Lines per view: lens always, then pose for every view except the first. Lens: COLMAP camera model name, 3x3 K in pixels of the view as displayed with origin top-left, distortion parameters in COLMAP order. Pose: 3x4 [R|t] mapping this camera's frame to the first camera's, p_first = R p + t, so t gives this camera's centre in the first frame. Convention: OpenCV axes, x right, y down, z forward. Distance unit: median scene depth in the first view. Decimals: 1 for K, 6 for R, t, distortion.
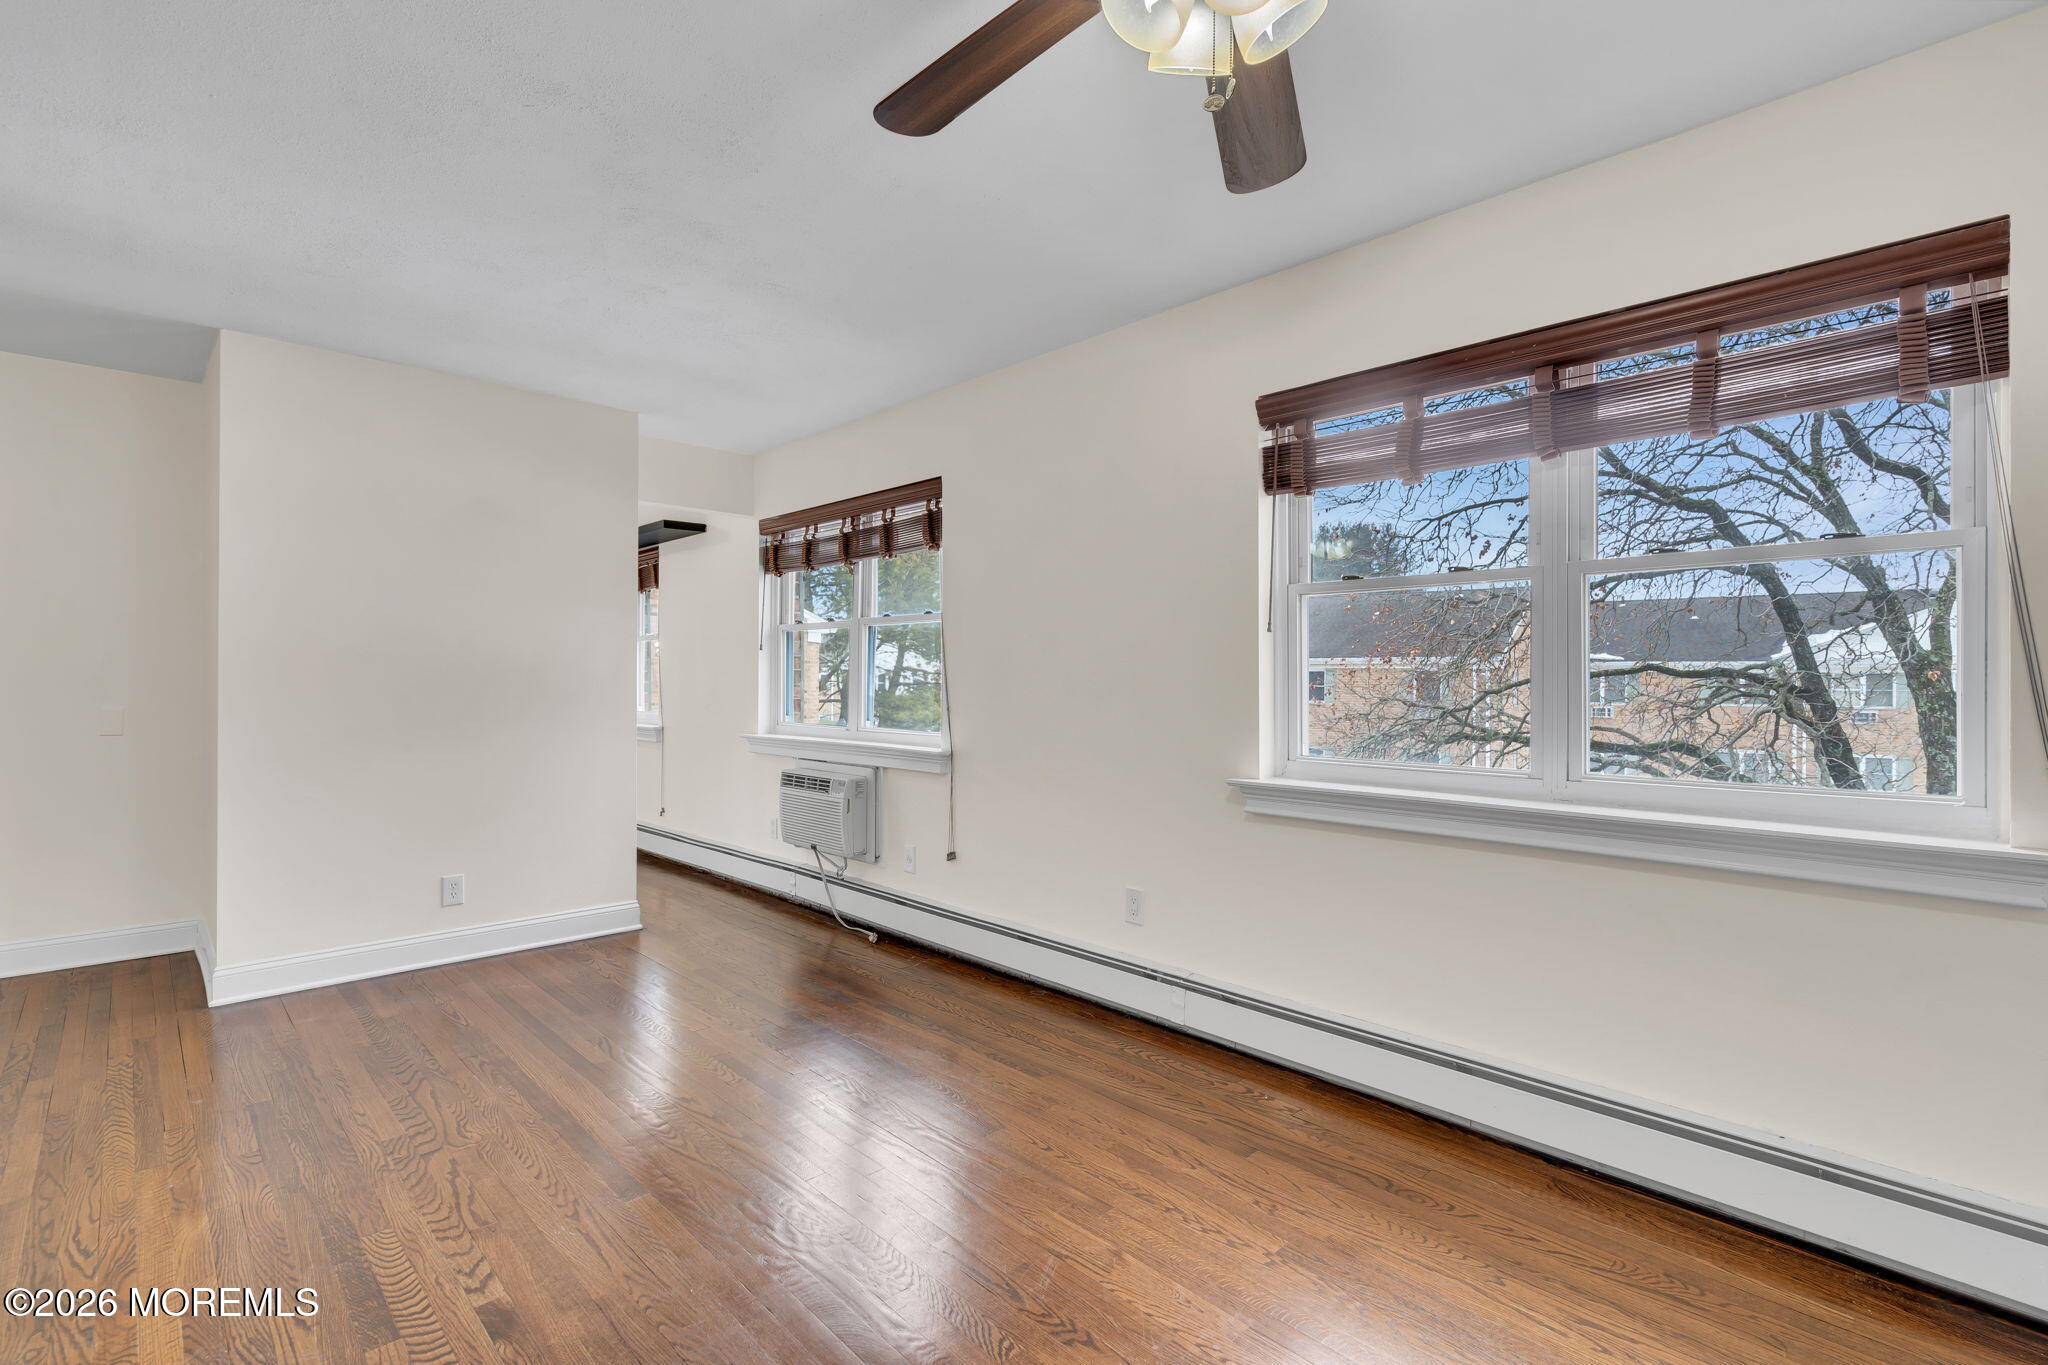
lens RADIAL K [[937.1, 0, 1018.8], [0, 937.1, 690.1], [0, 0, 1]] dist [0.003052, 0.000195]
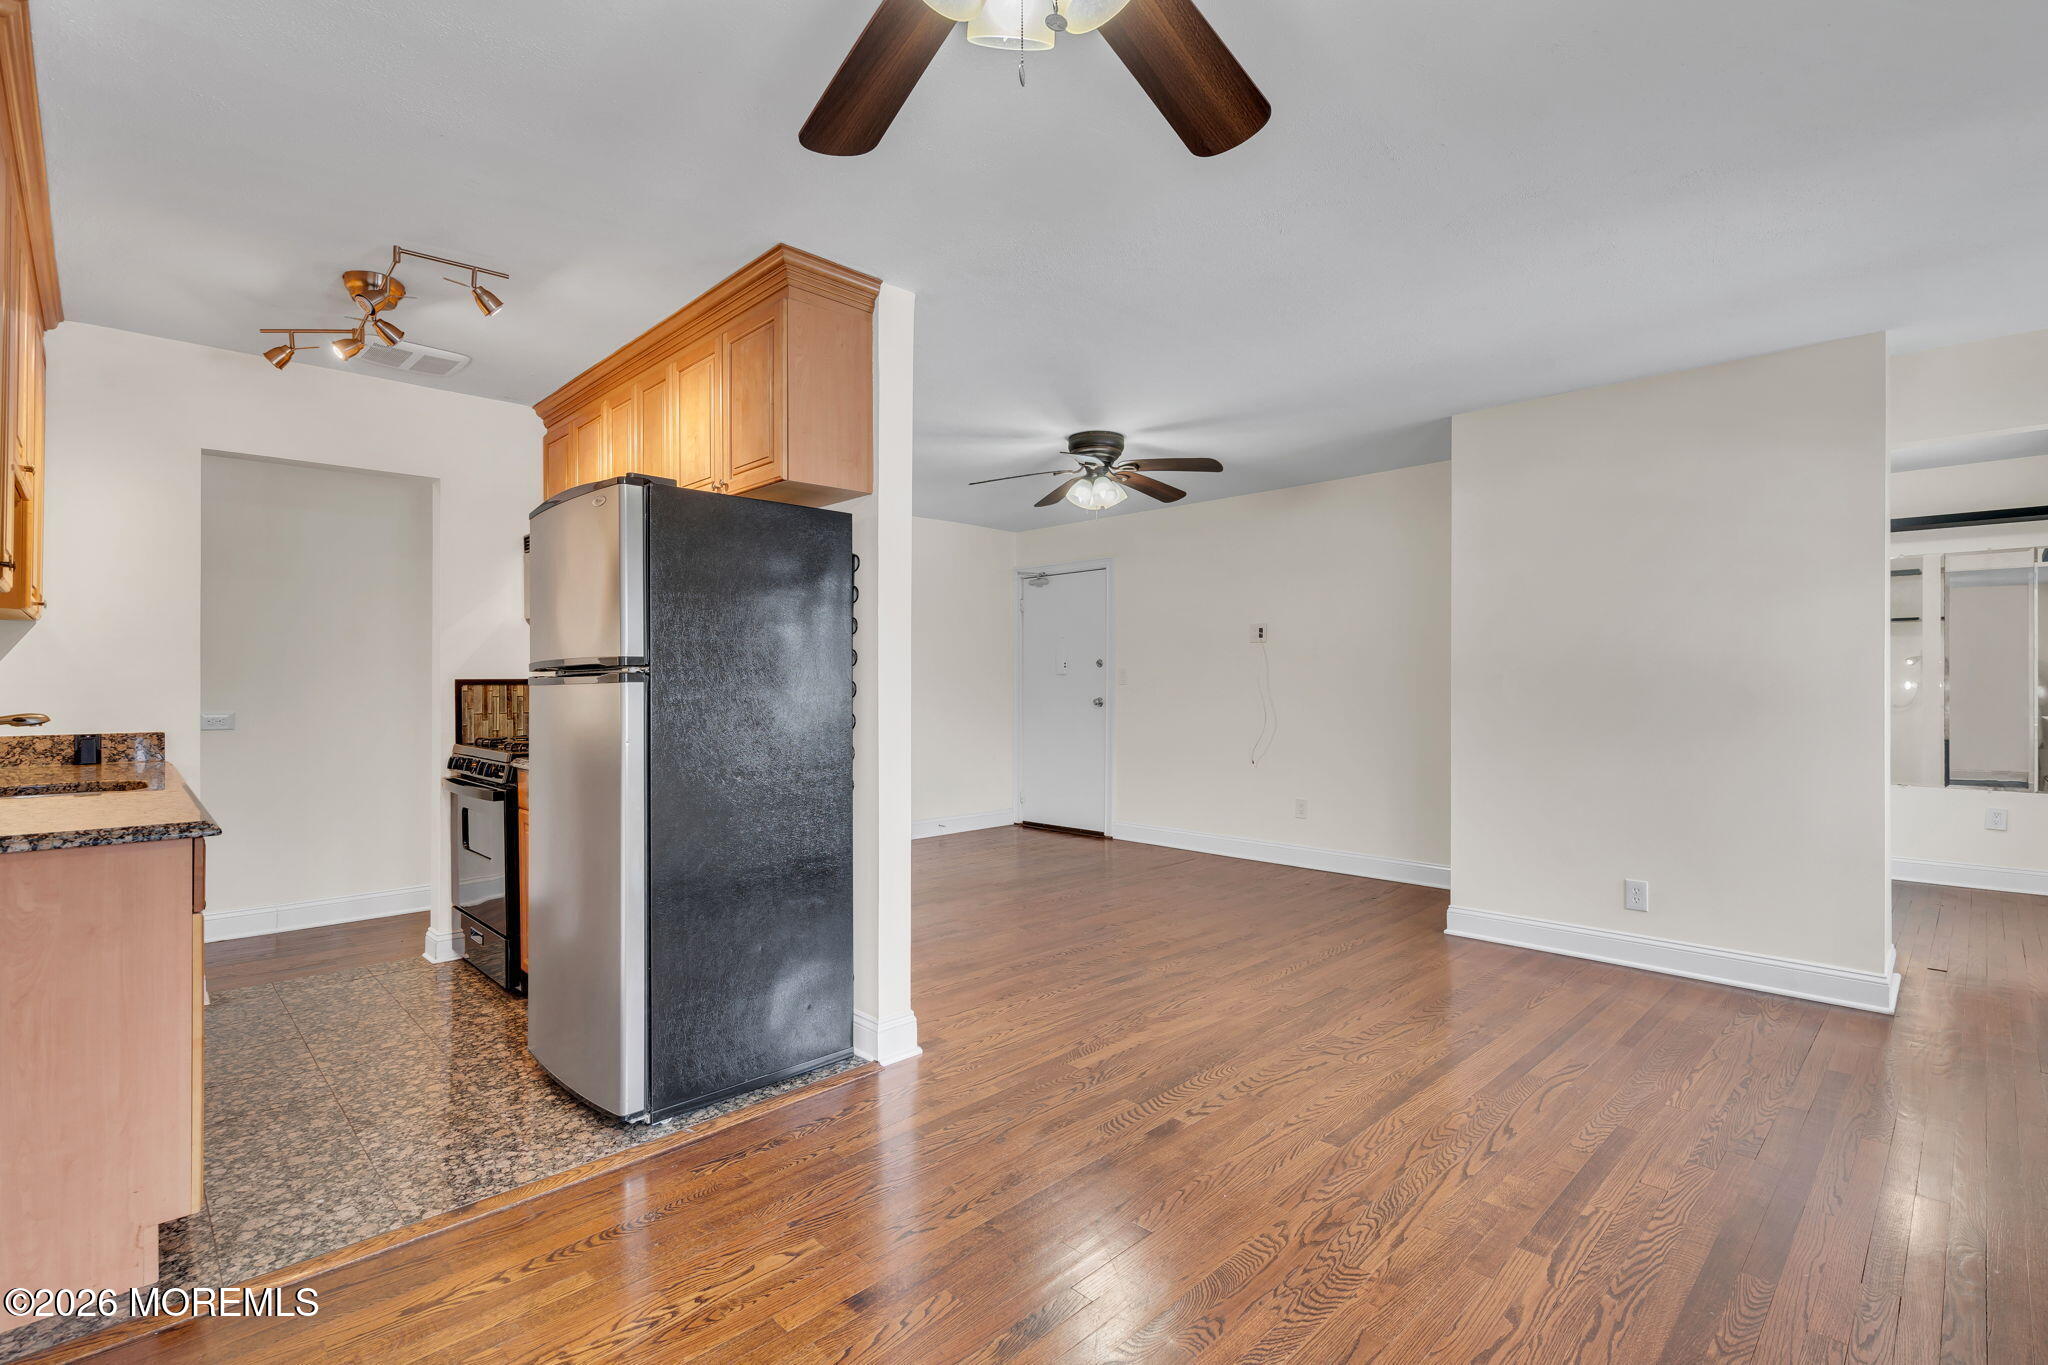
lens RADIAL K [[937.1, 0, 1014.7], [0, 937.1, 678.9], [0, 0, 1]] dist [0.003052, 0.000195]
pose [[0.008034, -0.009666, -0.999921, 0.426427], [-0.007780, 0.999922, -0.009728, -0.001043], [0.999937, 0.007857, 0.007958, 0.363599]]
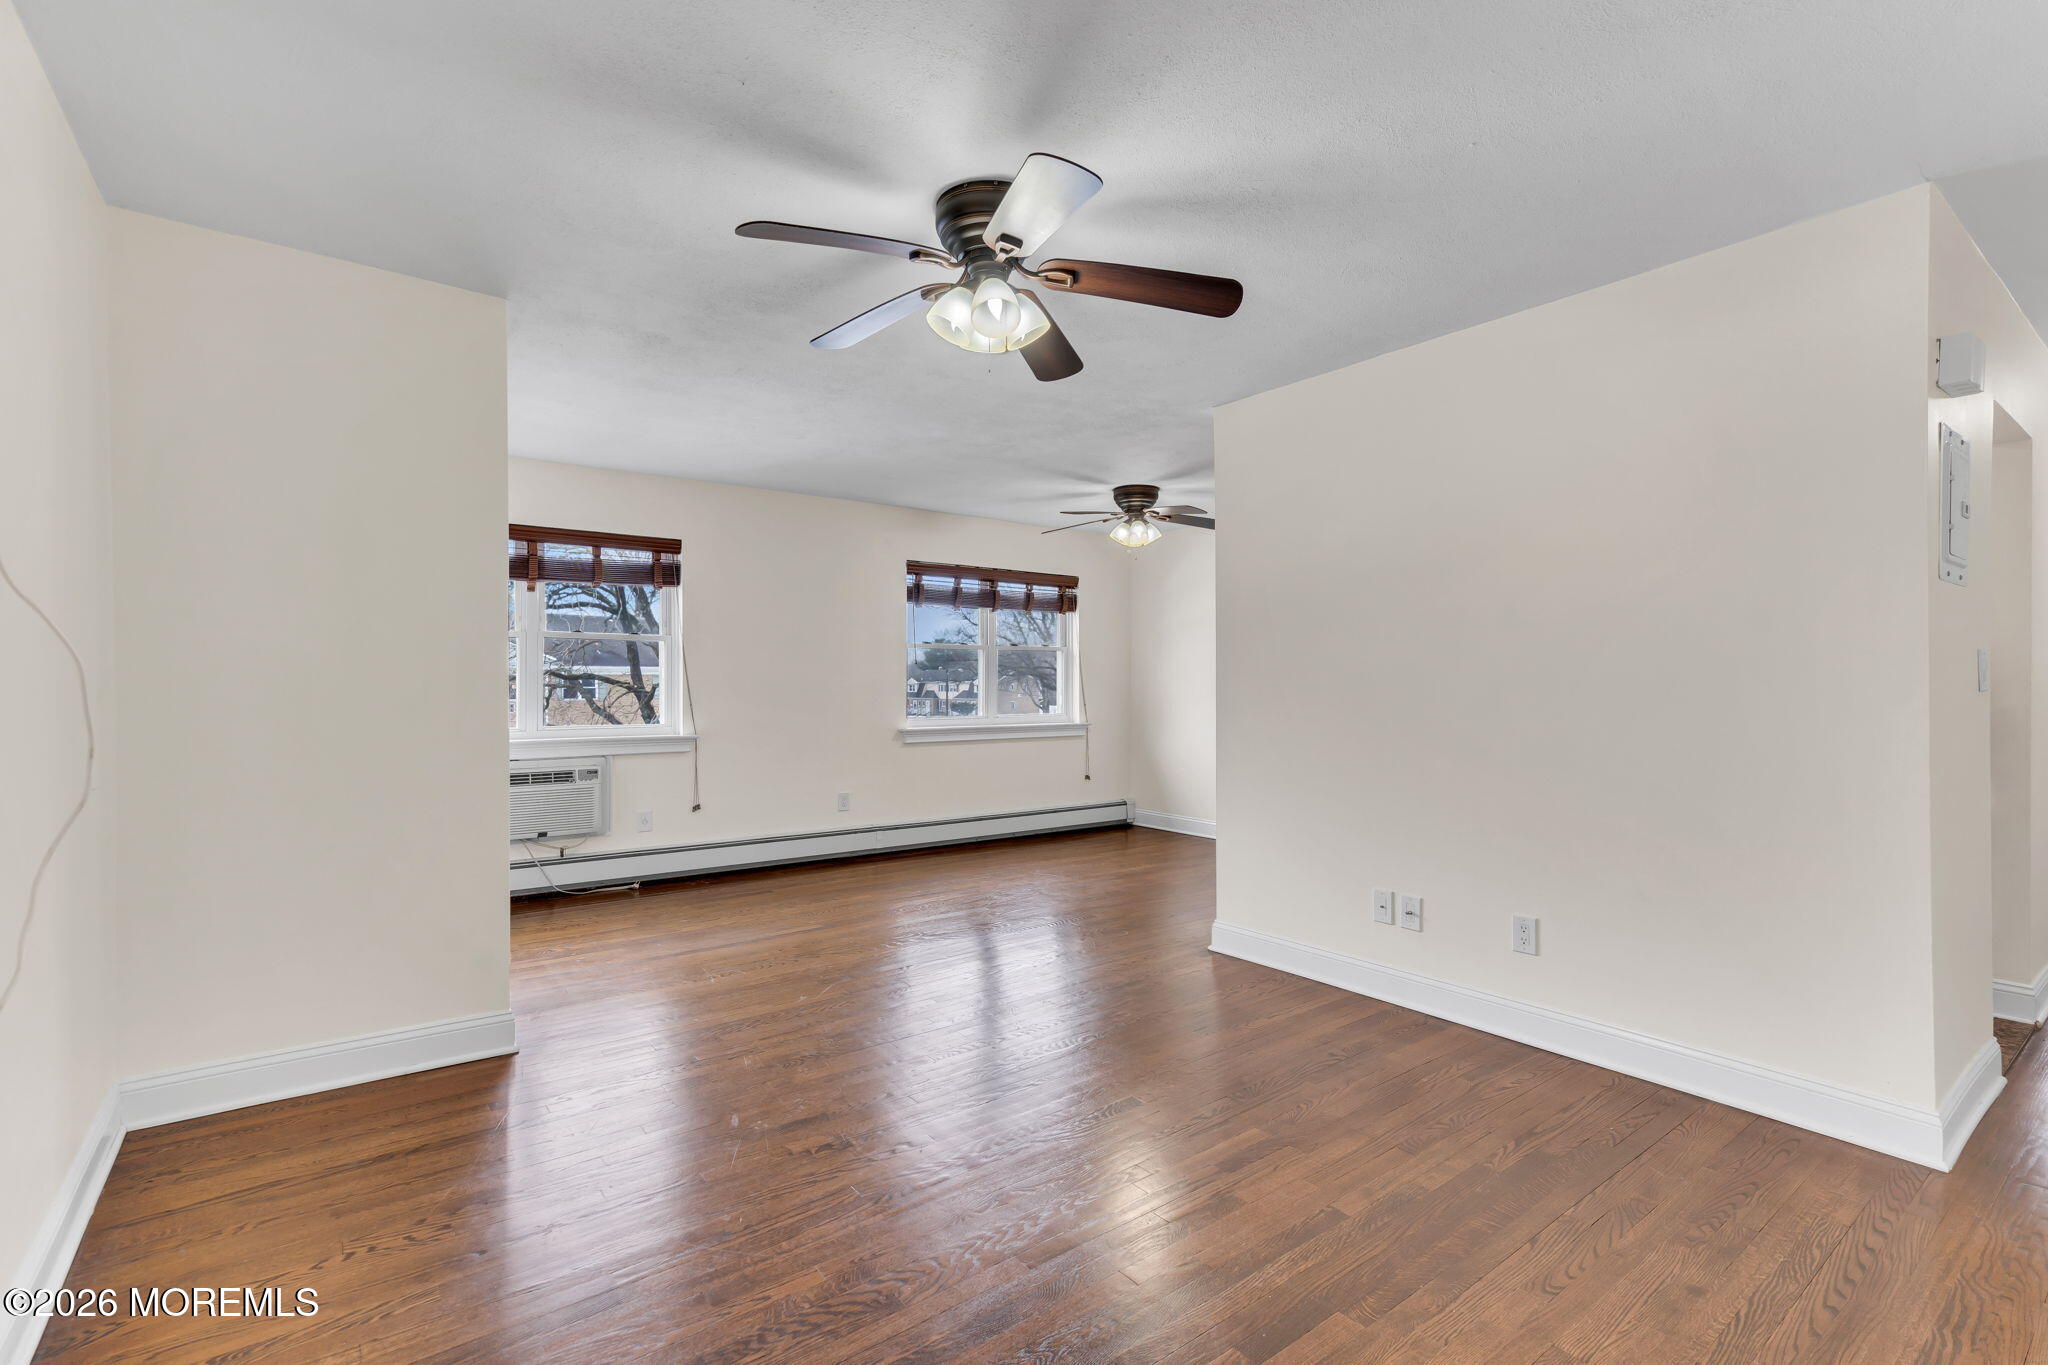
lens RADIAL K [[937.1, 0, 1028.6], [0, 937.1, 673.4], [0, 0, 1]] dist [0.003052, 0.000195]
pose [[0.108801, 0.002302, 0.994061, -1.618544], [0.012304, 0.999918, -0.003663, -0.018917], [-0.993987, 0.012629, 0.108764, 0.376978]]
